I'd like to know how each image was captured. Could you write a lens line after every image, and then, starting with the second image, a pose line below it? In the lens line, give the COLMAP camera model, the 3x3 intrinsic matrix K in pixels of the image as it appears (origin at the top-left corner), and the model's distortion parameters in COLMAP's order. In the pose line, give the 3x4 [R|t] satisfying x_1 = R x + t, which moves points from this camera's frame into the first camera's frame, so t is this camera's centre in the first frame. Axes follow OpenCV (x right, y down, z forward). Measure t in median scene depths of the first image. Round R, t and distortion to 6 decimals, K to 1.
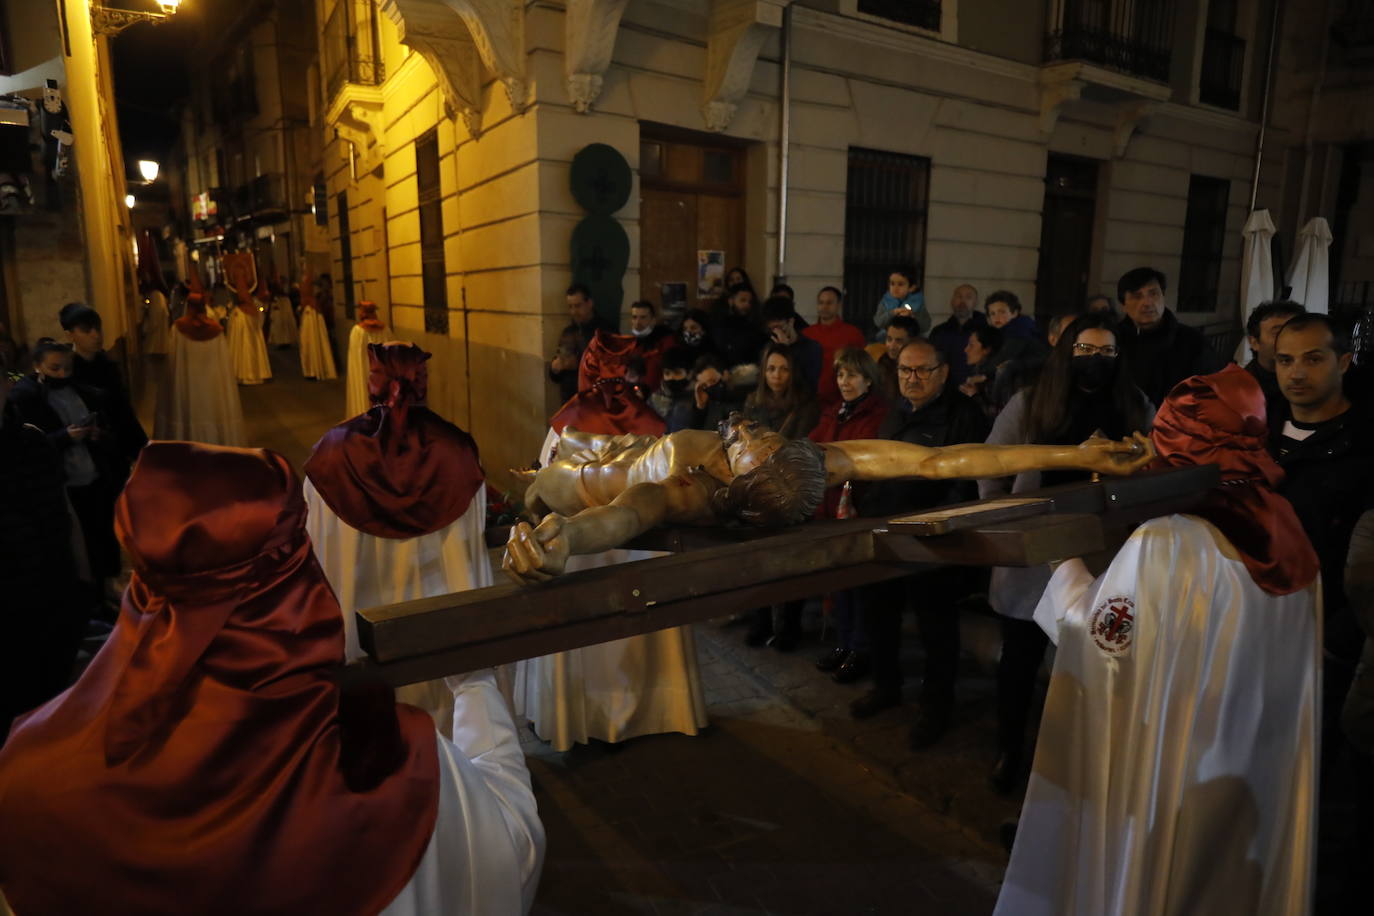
lens RADIAL K [[900.7, 0, 687.0], [0, 900.7, 458.0], [0, 0, 1]] dist [0.004501, 0.002880]
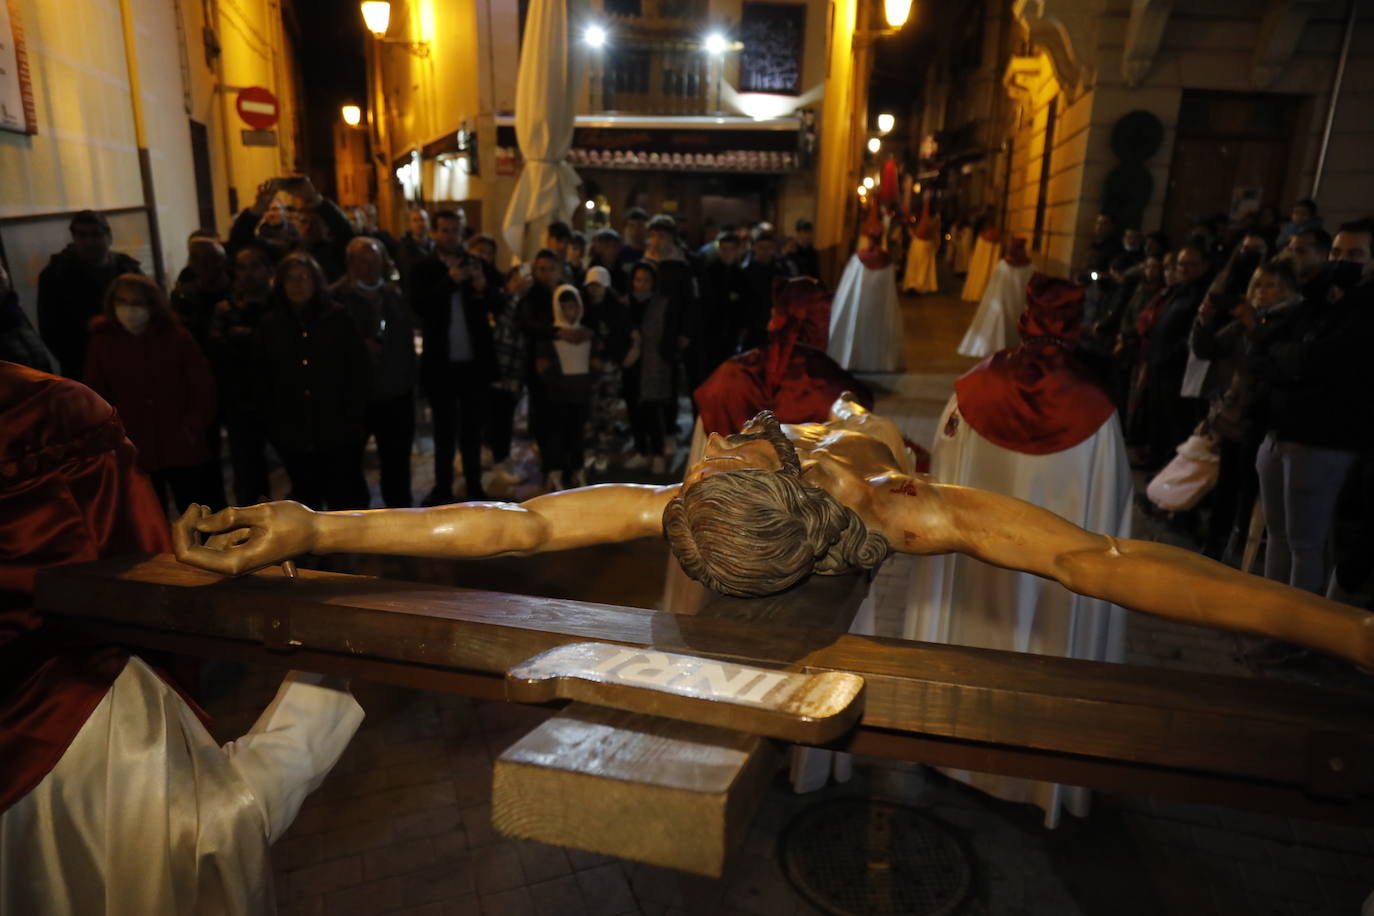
lens RADIAL K [[900.7, 0, 687.0], [0, 900.7, 458.0], [0, 0, 1]] dist [0.004501, 0.002880]
pose [[0.737225, 0.191417, -0.647965, 0.338336], [-0.145045, 0.981507, 0.124923, 0.087997], [0.659895, 0.001888, 0.751356, -0.429440]]
